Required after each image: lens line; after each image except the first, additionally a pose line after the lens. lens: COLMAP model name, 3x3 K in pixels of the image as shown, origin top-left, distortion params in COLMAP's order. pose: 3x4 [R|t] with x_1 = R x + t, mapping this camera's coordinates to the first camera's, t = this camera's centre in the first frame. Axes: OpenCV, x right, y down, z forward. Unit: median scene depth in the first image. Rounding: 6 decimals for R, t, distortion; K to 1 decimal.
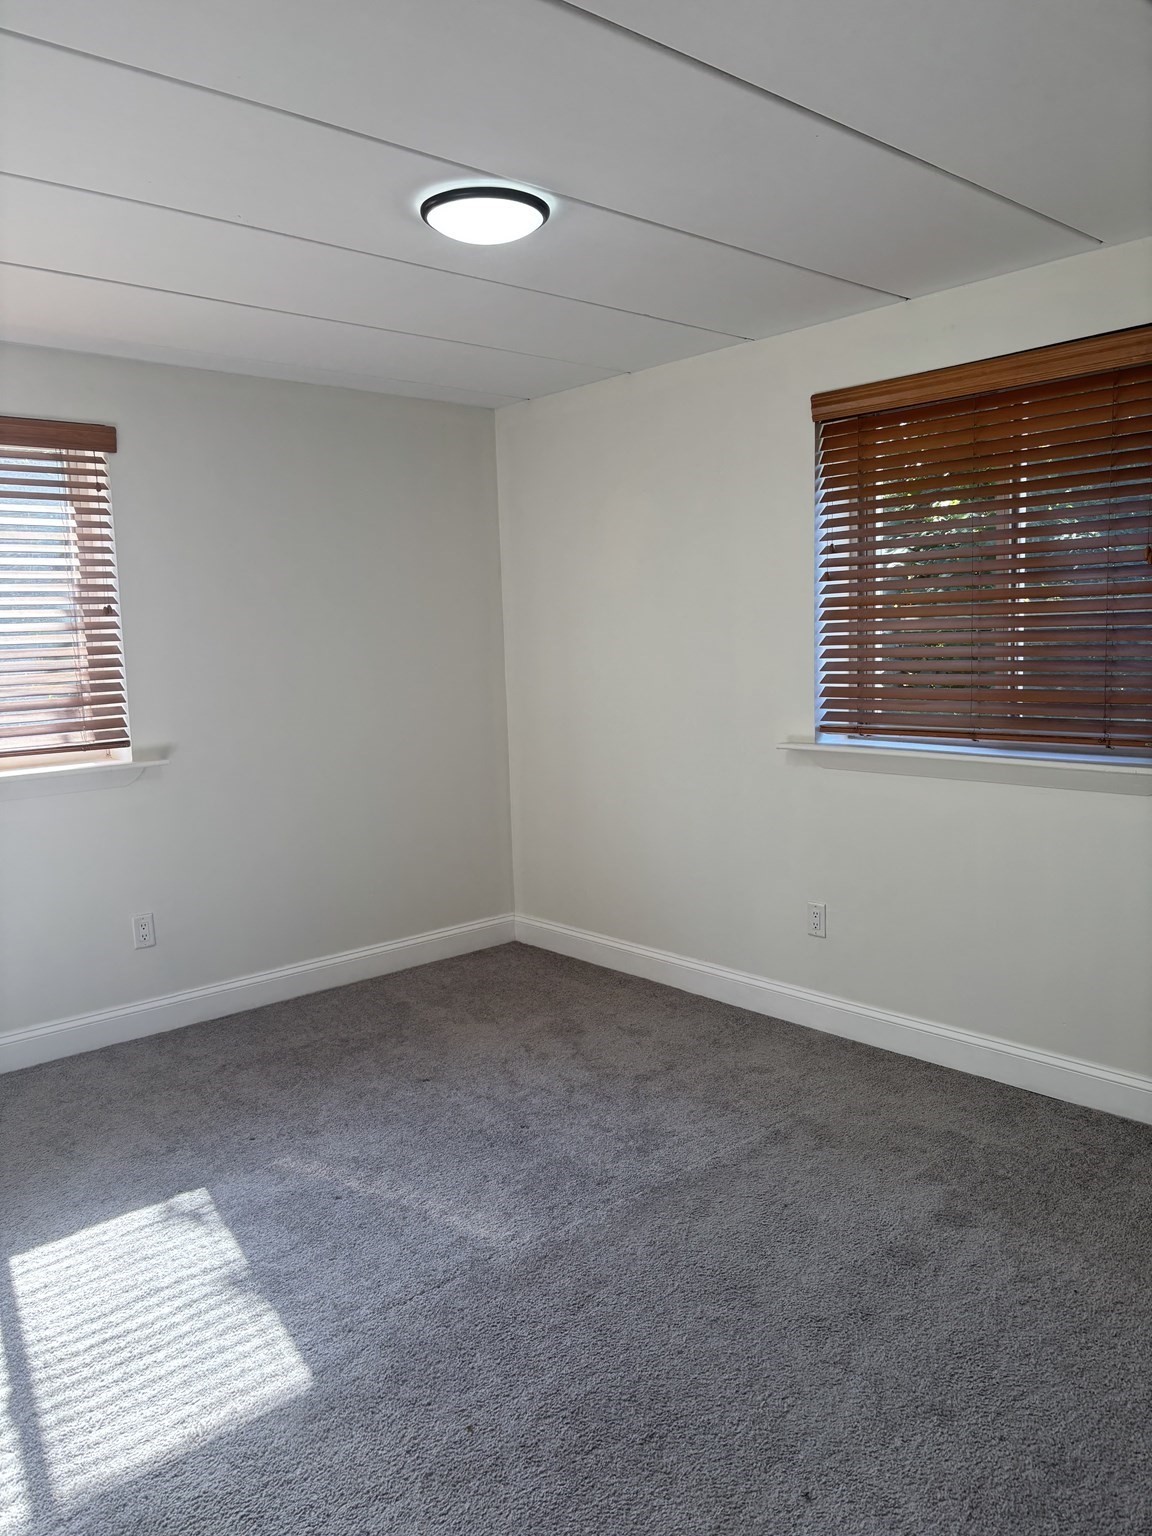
lens RADIAL K [[1162.3, 0, 566.3], [0, 1162.3, 768.3], [0, 0, 1]] dist [0.030409, -0.038359]
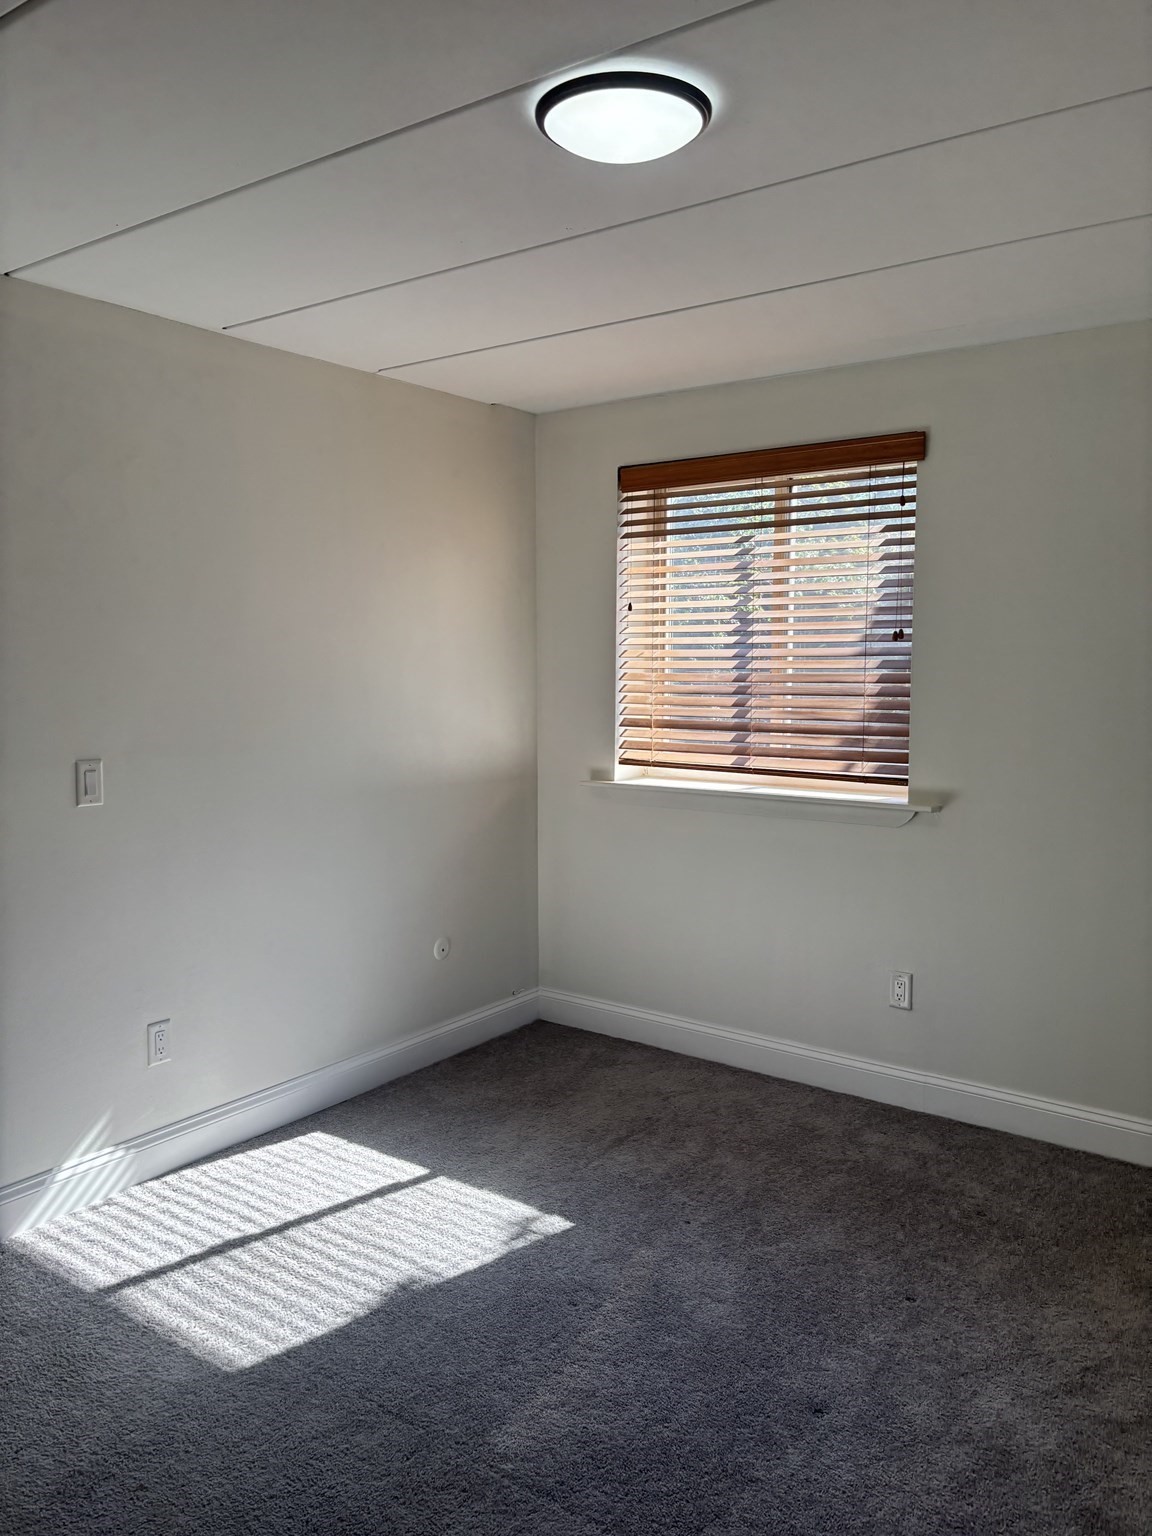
lens RADIAL K [[1162.3, 0, 568.2], [0, 1162.3, 768.9], [0, 0, 1]] dist [0.030409, -0.038359]
pose [[0.205307, 0.128805, -0.970185, 0.460629], [-0.124256, 0.986710, 0.104704, -0.096581], [0.970778, 0.099055, 0.218583, 0.566505]]
